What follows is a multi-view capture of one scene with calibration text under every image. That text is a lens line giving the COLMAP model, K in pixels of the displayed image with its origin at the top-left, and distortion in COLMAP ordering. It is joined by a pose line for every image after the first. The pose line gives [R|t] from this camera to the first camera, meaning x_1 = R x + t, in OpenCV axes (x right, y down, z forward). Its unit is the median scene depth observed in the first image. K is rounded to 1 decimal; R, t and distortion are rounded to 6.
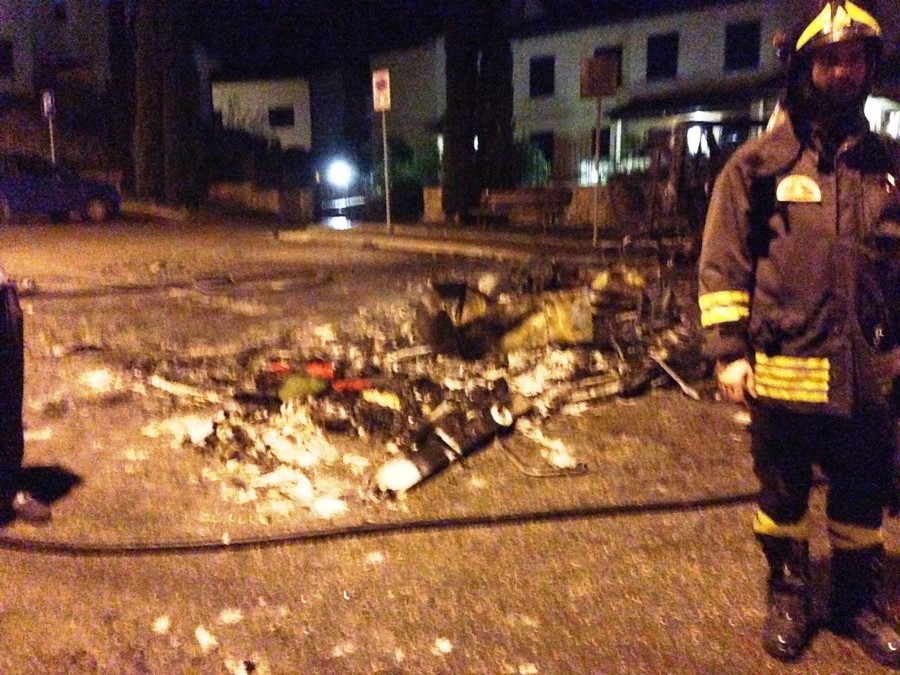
lens RADIAL K [[823.0, 0, 450.0], [0, 823.0, 337.5], [0, 0, 1]] dist [0.118620, -0.178916]
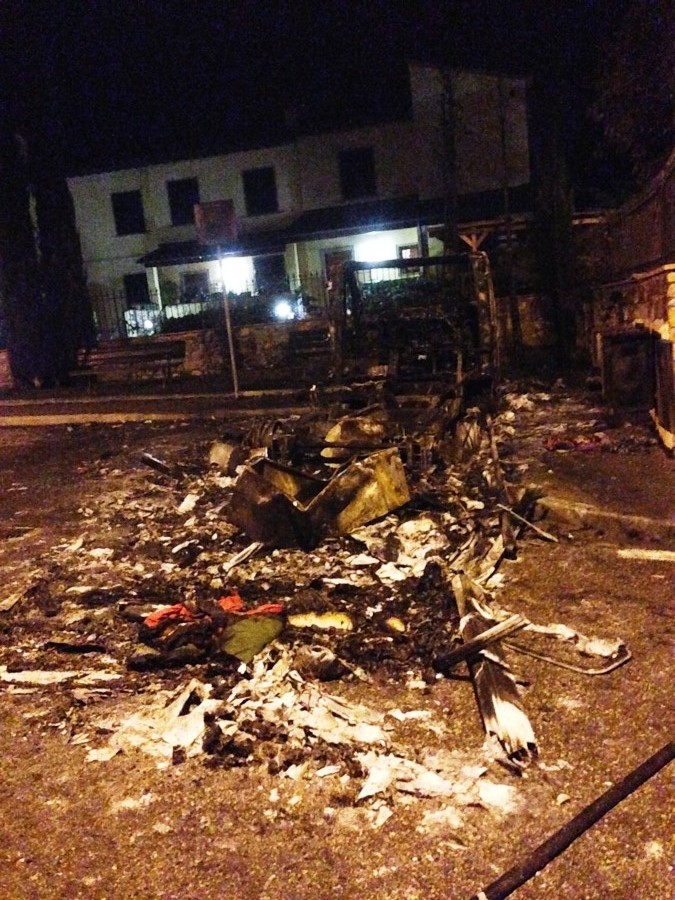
lens RADIAL K [[821.1, 0, 337.5], [0, 821.1, 450.0], [0, 0, 1]] dist [0.082892, -0.000223]
pose [[0.885415, -0.145745, 0.441360, -0.308615], [0.160941, 0.986959, 0.003046, -0.069718], [-0.436048, 0.068336, 0.897325, 0.204973]]
